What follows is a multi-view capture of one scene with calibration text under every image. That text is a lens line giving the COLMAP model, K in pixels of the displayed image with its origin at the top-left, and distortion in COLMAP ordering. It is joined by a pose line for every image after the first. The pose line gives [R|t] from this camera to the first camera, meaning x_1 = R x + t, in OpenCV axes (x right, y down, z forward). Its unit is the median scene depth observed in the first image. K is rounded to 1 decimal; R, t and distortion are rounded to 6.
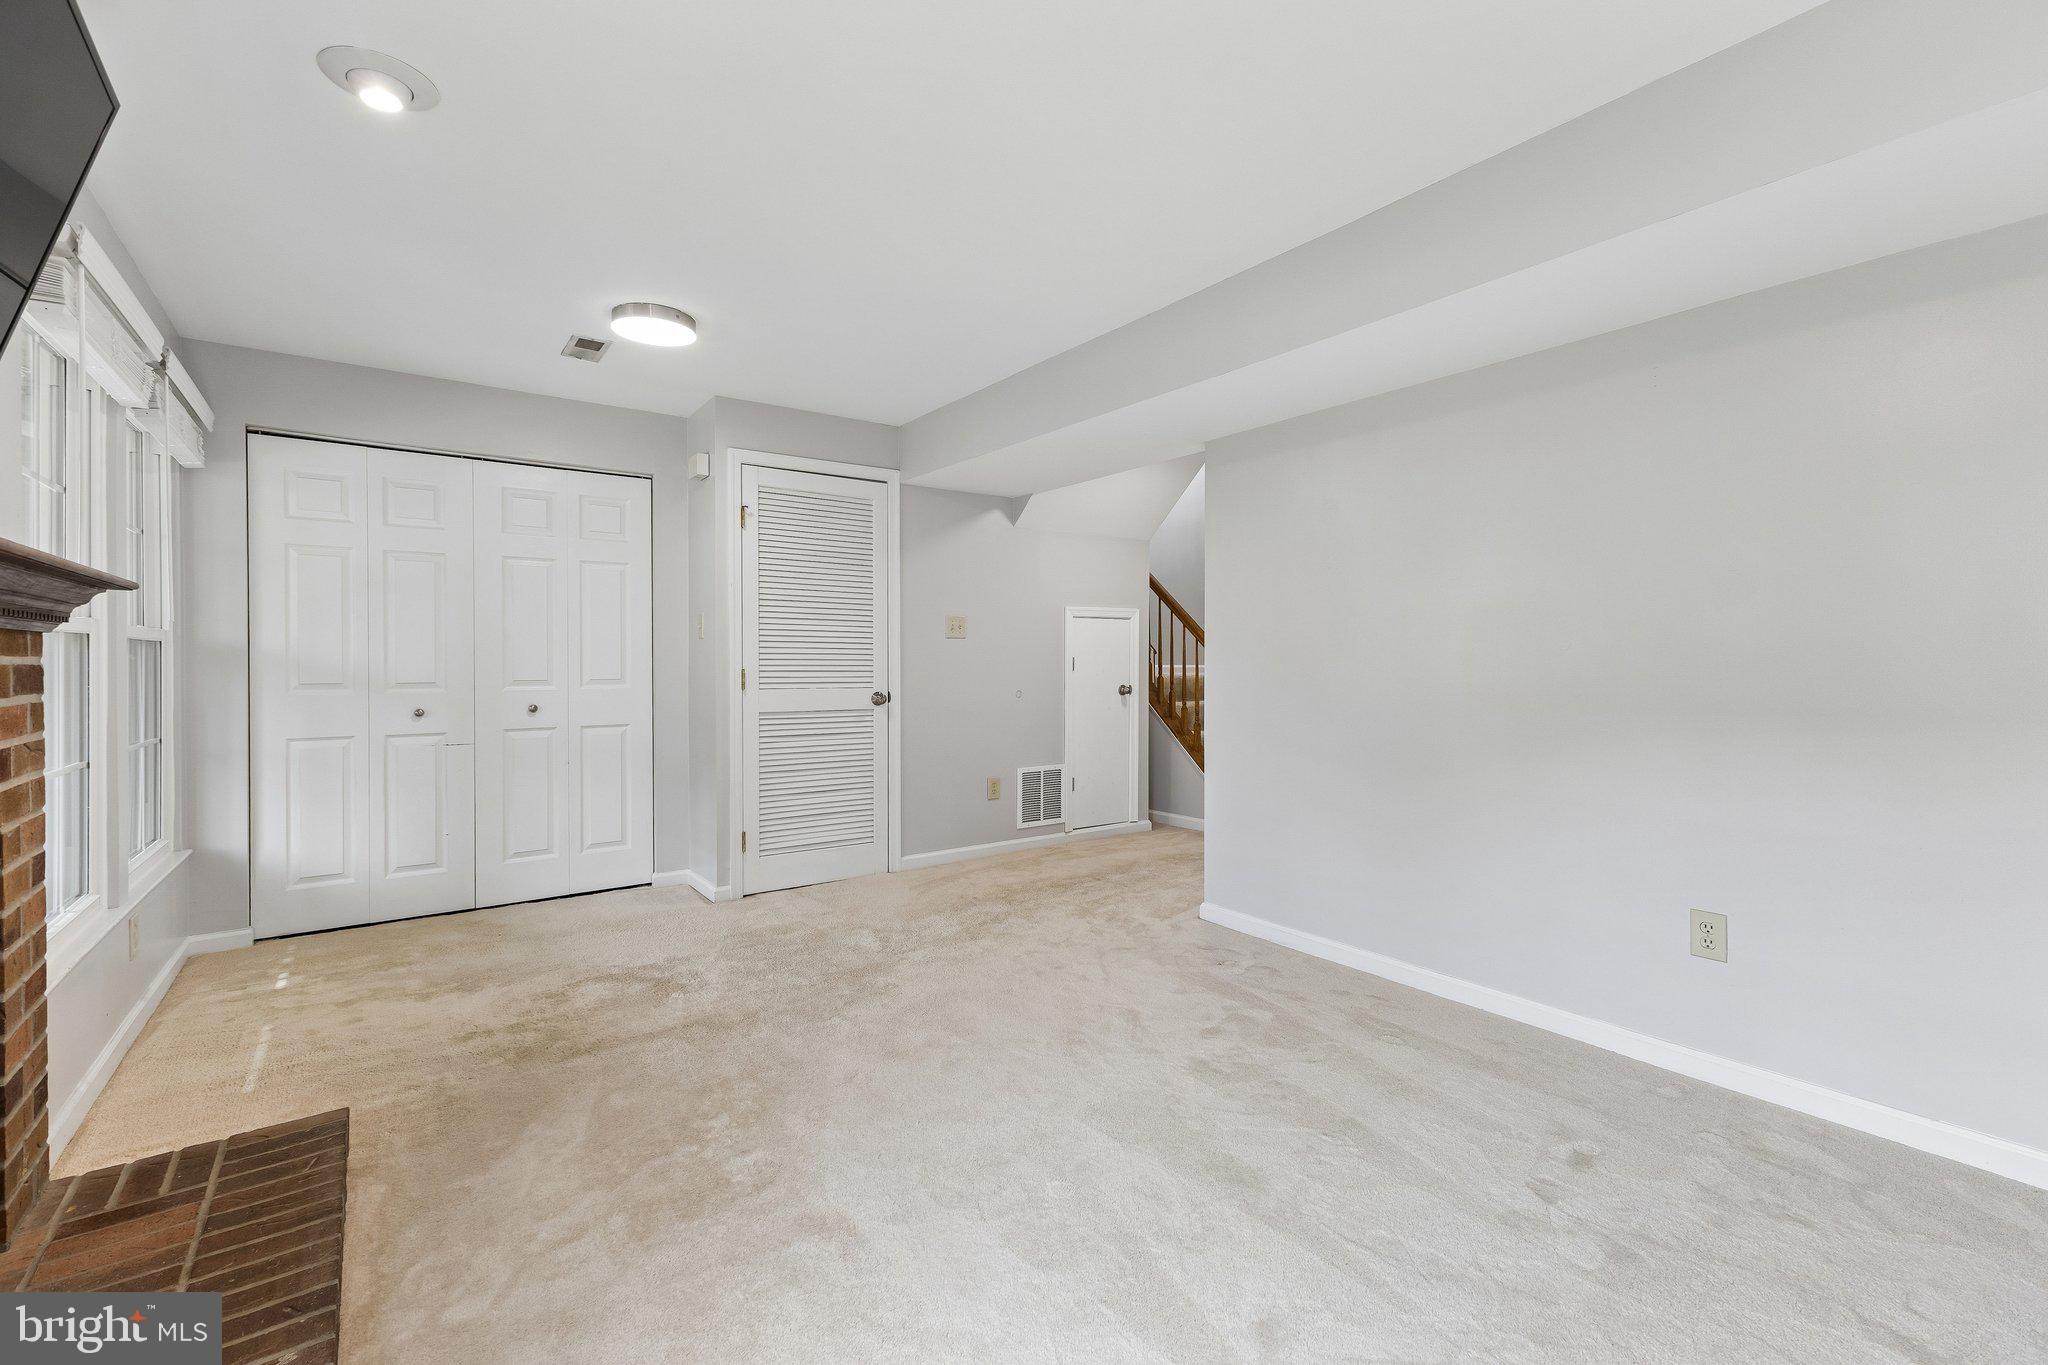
lens RADIAL K [[875.3, 0, 1024.1], [0, 875.3, 669.1], [0, 0, 1]] dist [-0.007520, 0.000458]
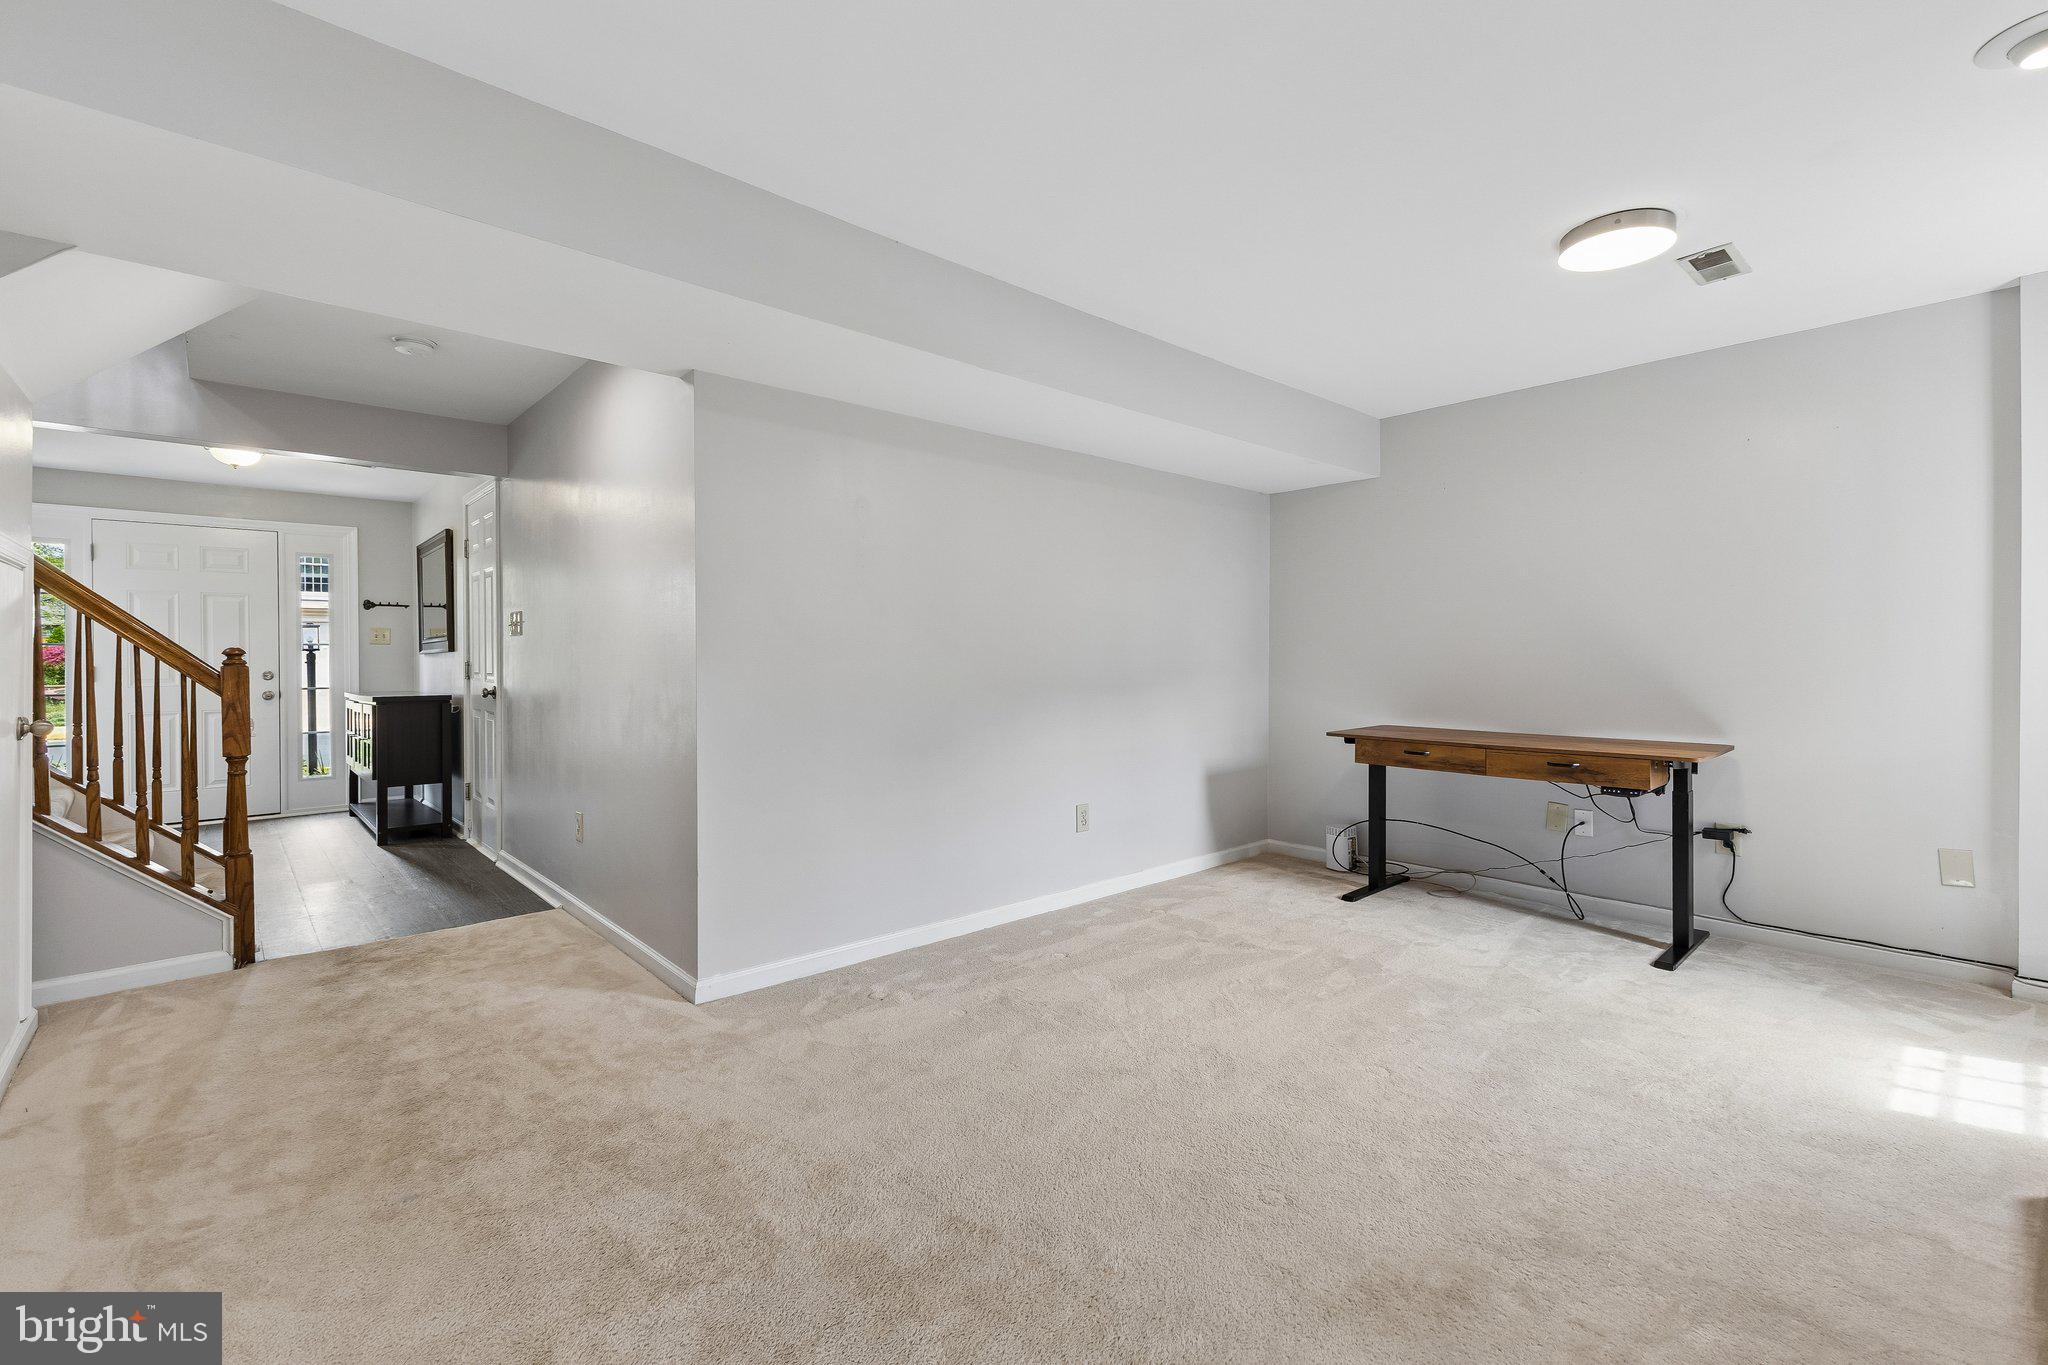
lens RADIAL K [[875.3, 0, 1030.5], [0, 875.3, 668.4], [0, 0, 1]] dist [-0.007520, 0.000458]
pose [[-0.111029, -0.013063, 0.993731, -0.638071], [0.009999, 0.999848, 0.014260, -0.012008], [-0.993767, 0.011520, -0.110882, 0.888904]]
